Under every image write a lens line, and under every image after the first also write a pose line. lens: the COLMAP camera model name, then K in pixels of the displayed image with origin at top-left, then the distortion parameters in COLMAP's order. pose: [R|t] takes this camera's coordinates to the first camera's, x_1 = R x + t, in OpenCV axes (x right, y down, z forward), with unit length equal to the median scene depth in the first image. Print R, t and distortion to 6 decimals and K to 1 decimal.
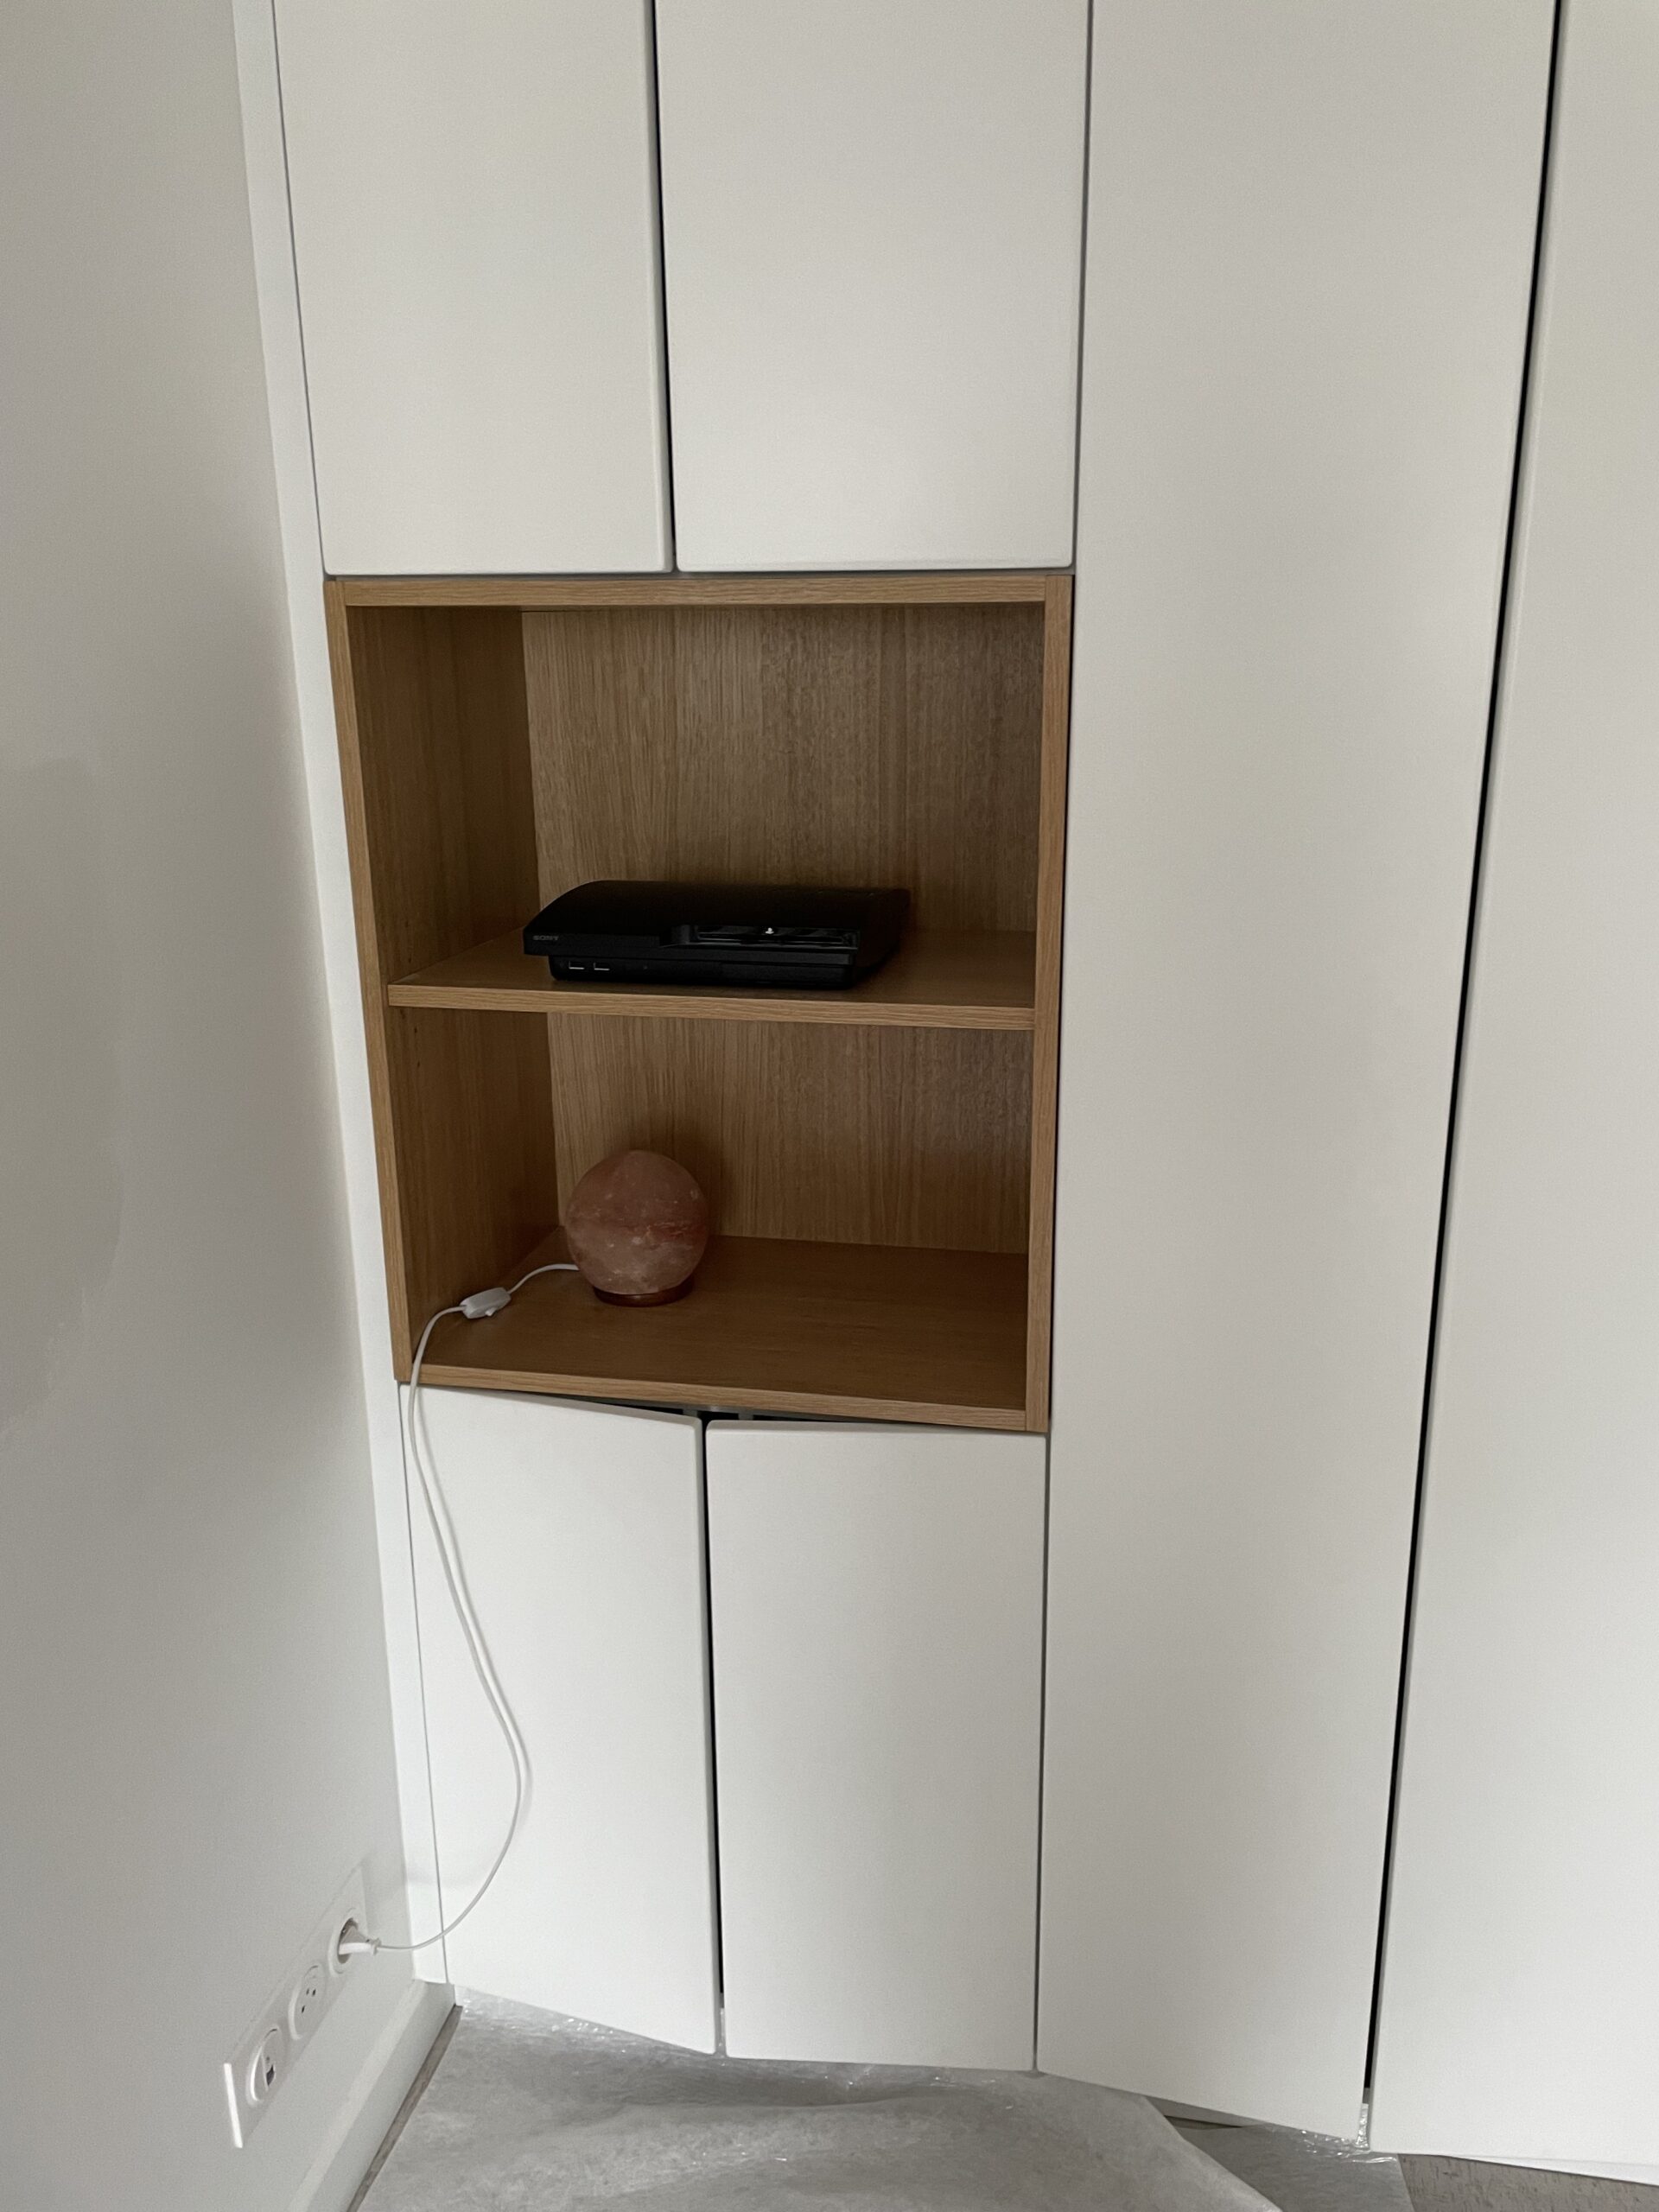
lens RADIAL K [[1641.0, 0, 826.6], [0, 1641.0, 1087.0], [0, 0, 1]] dist [0.099941, -0.122365]
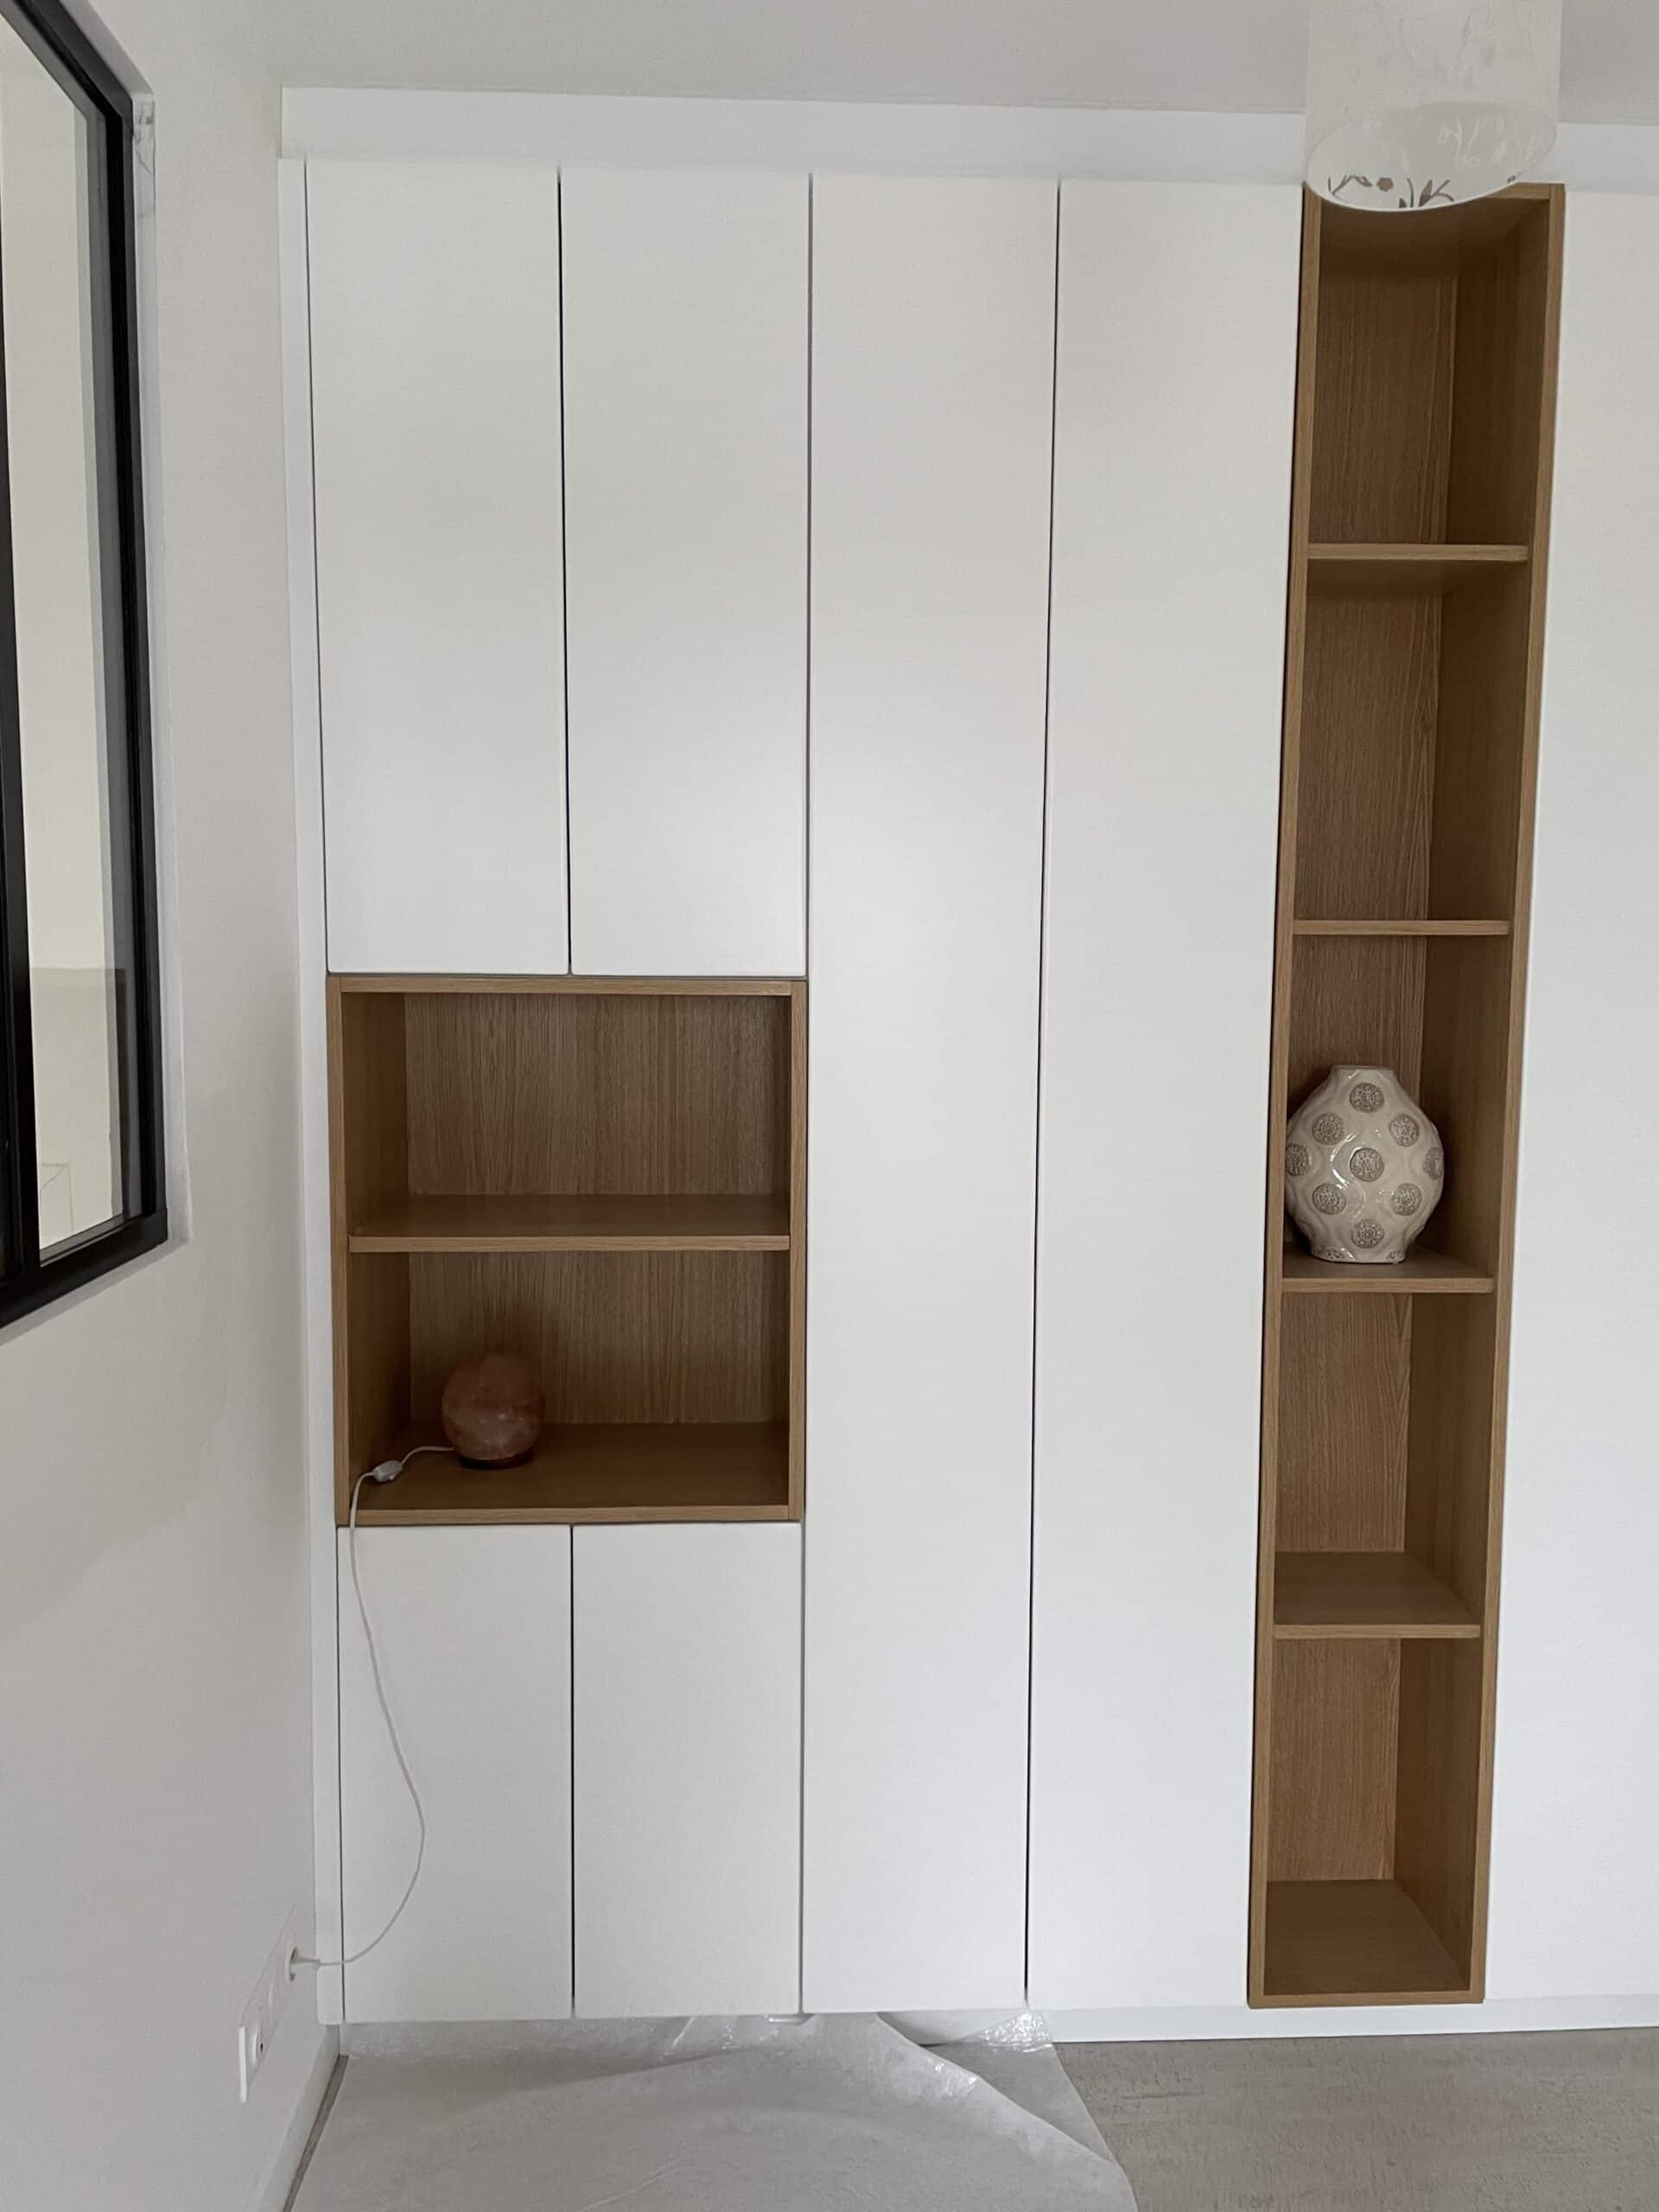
lens RADIAL K [[1641.0, 0, 826.6], [0, 1641.0, 1087.0], [0, 0, 1]] dist [0.099941, -0.122365]
pose [[0.973577, -0.008808, 0.228189, -0.166448], [0.046323, 0.986098, -0.159576, 0.054220], [-0.223612, 0.165929, 0.960451, -0.468431]]
